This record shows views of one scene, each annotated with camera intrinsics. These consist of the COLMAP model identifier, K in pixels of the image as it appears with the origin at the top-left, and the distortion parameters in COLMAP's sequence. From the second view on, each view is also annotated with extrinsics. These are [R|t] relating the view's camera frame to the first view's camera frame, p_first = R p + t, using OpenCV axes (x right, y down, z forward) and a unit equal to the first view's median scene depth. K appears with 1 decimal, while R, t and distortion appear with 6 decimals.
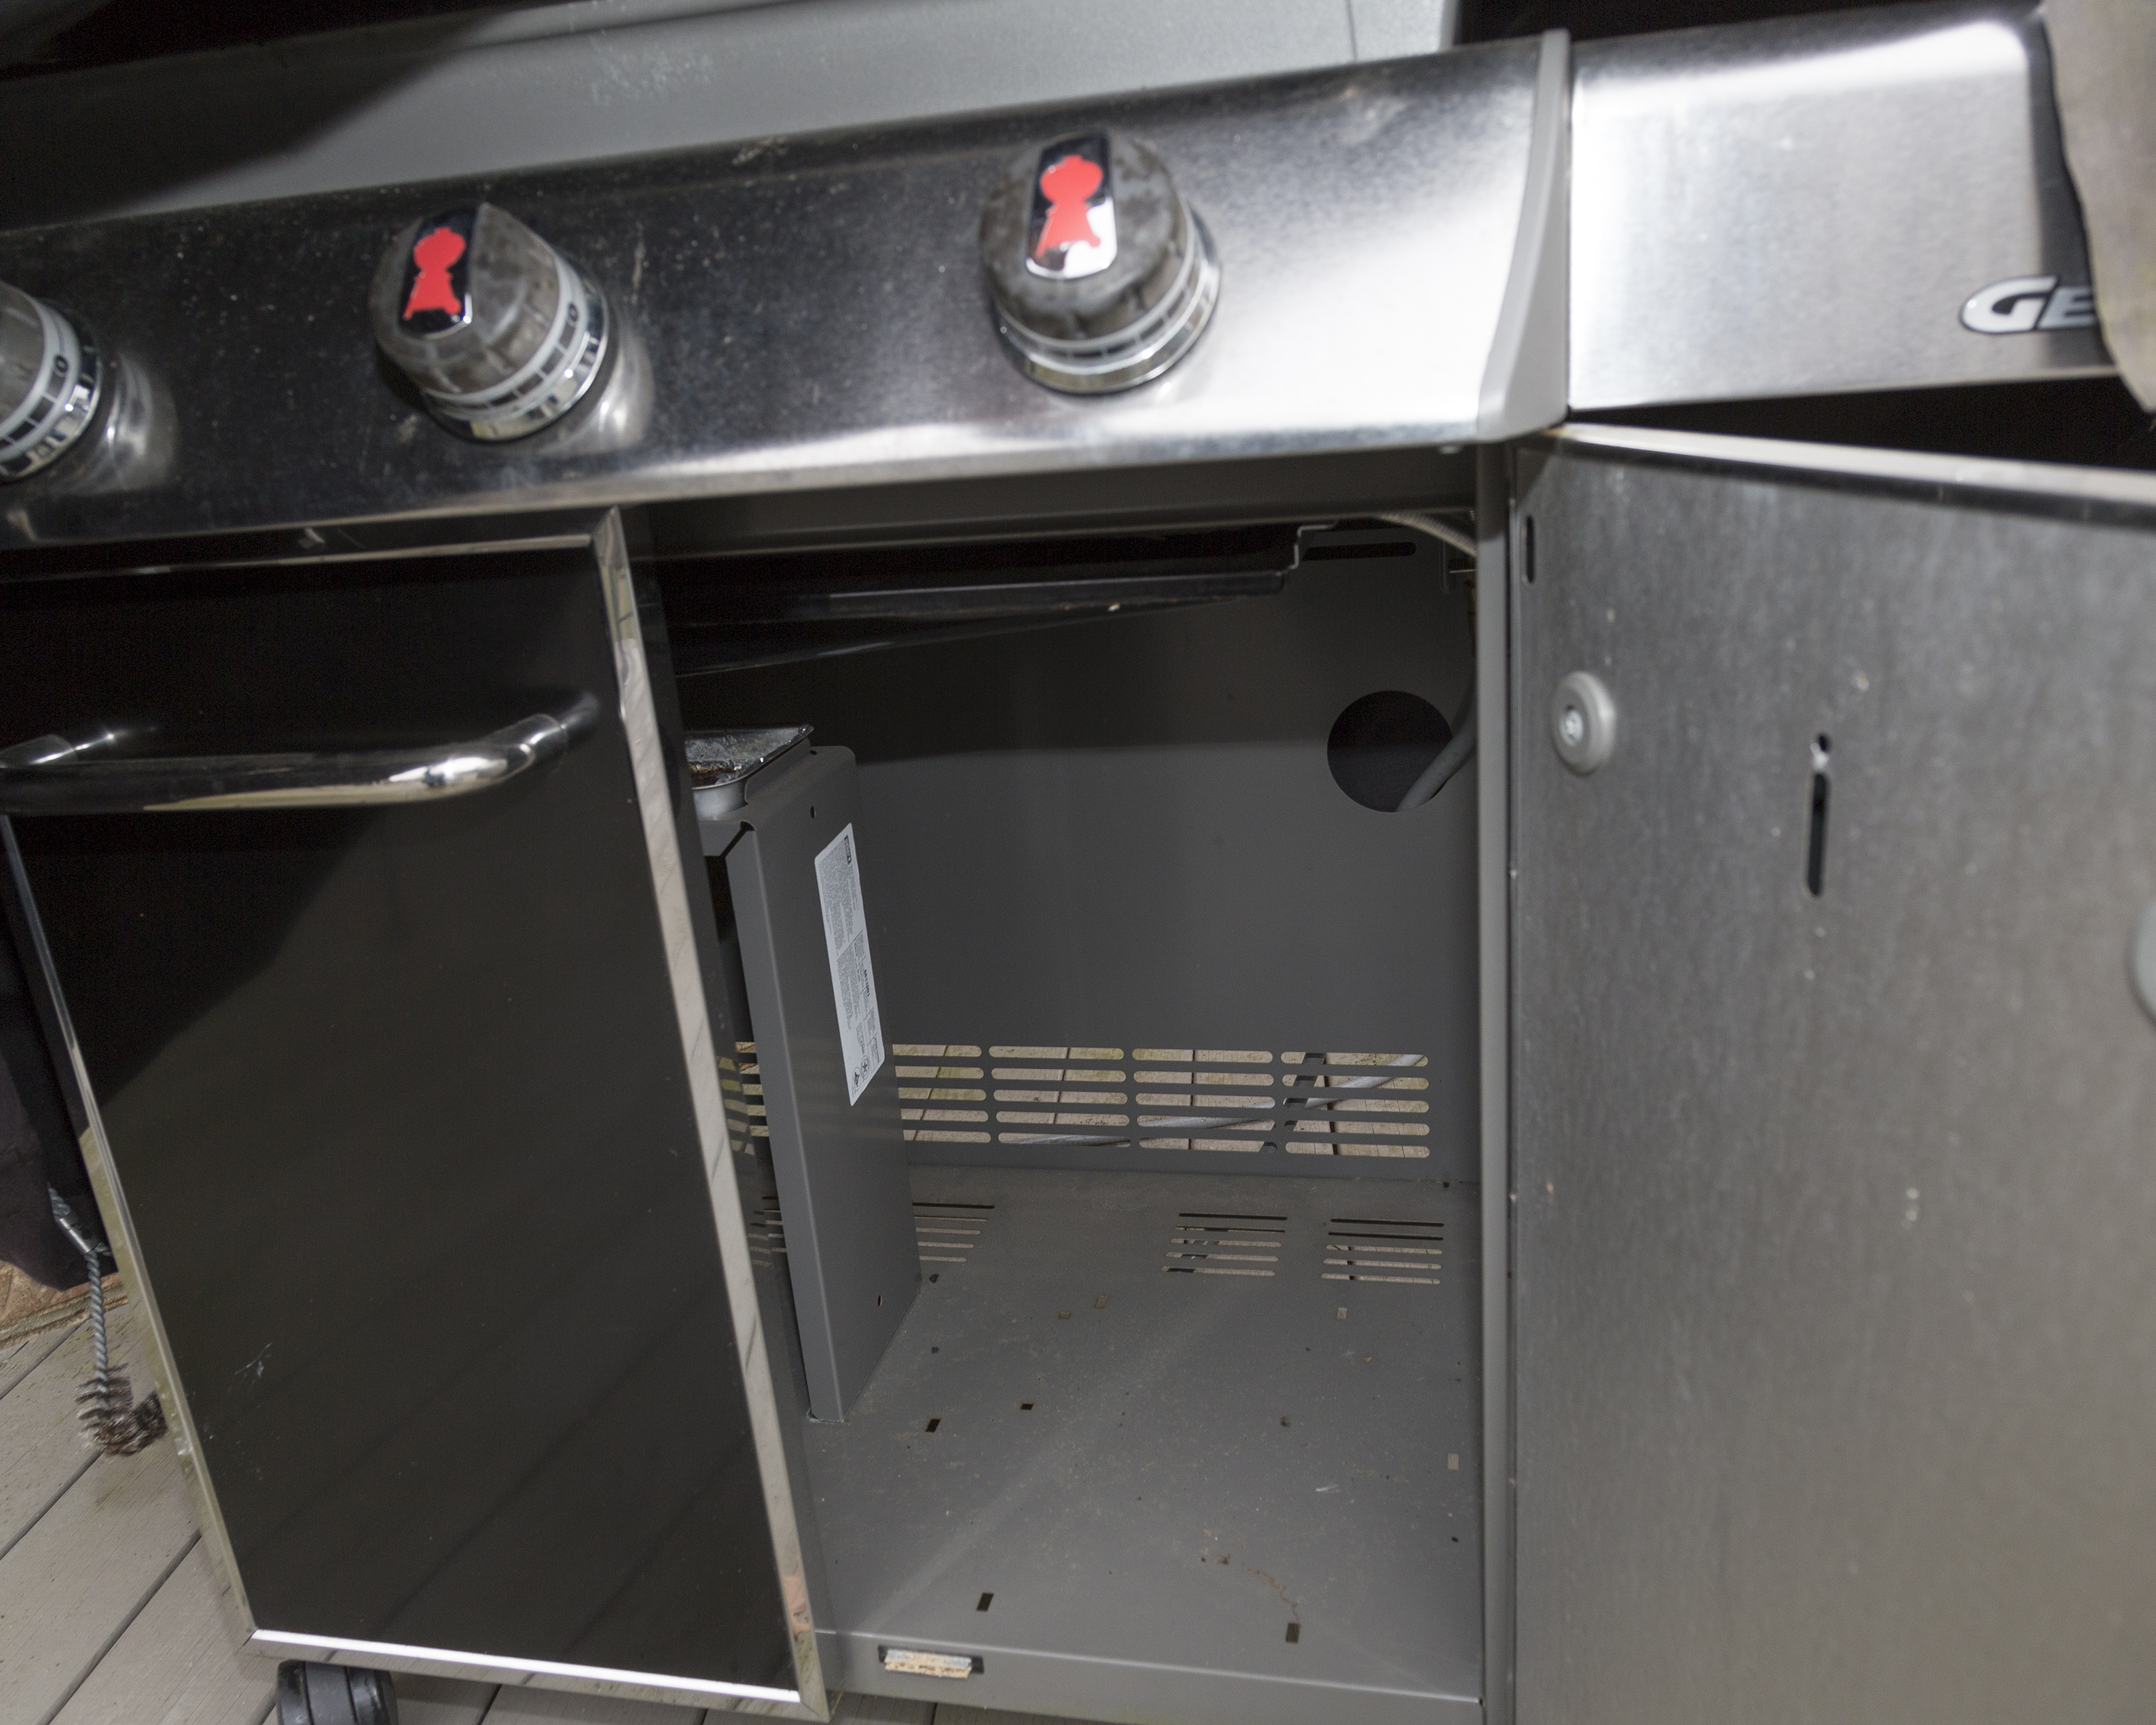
lens RADIAL K [[1684.3, 0, 1071.7], [0, 1684.3, 867.9], [0, 0, 1]] dist [-0.010843, 0.004533]
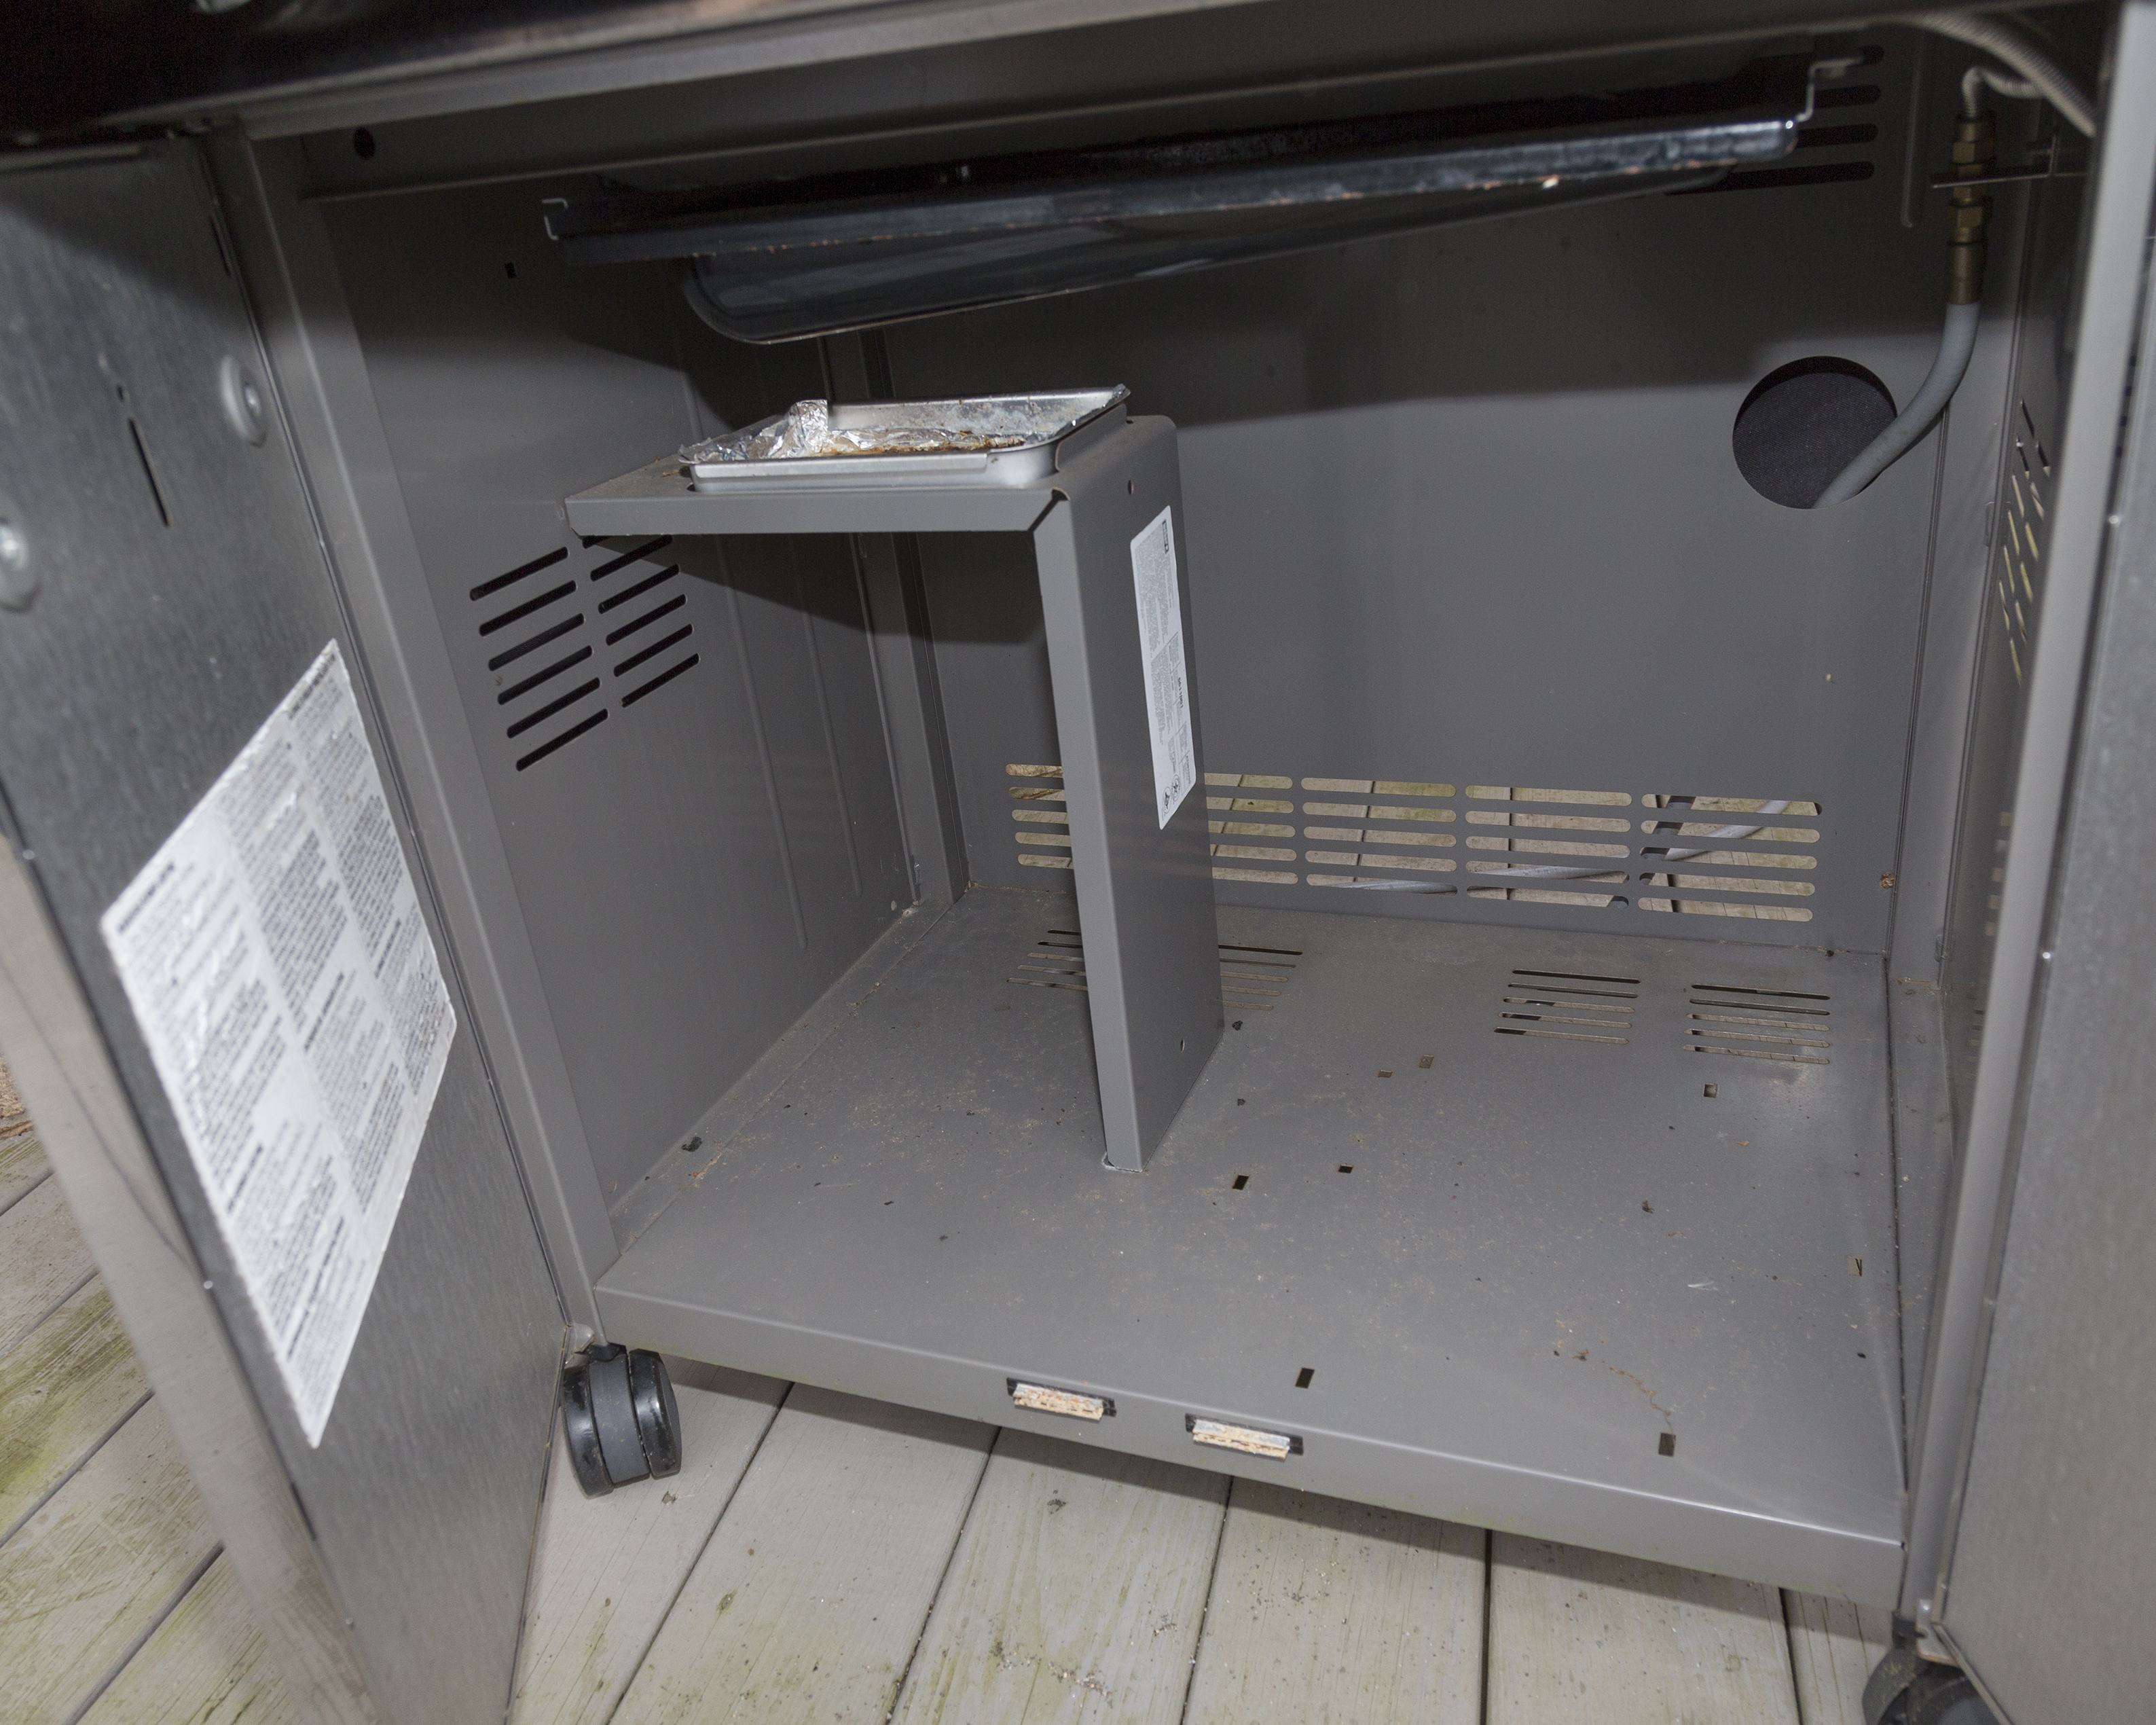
lens RADIAL K [[1684.3, 0, 1063.9], [0, 1684.3, 864.5], [0, 0, 1]] dist [-0.010843, 0.004533]
pose [[0.987957, 0.040966, -0.149209, -0.048286], [-0.020130, 0.990149, 0.138565, 0.037633], [0.153416, -0.133892, 0.979049, 0.119361]]
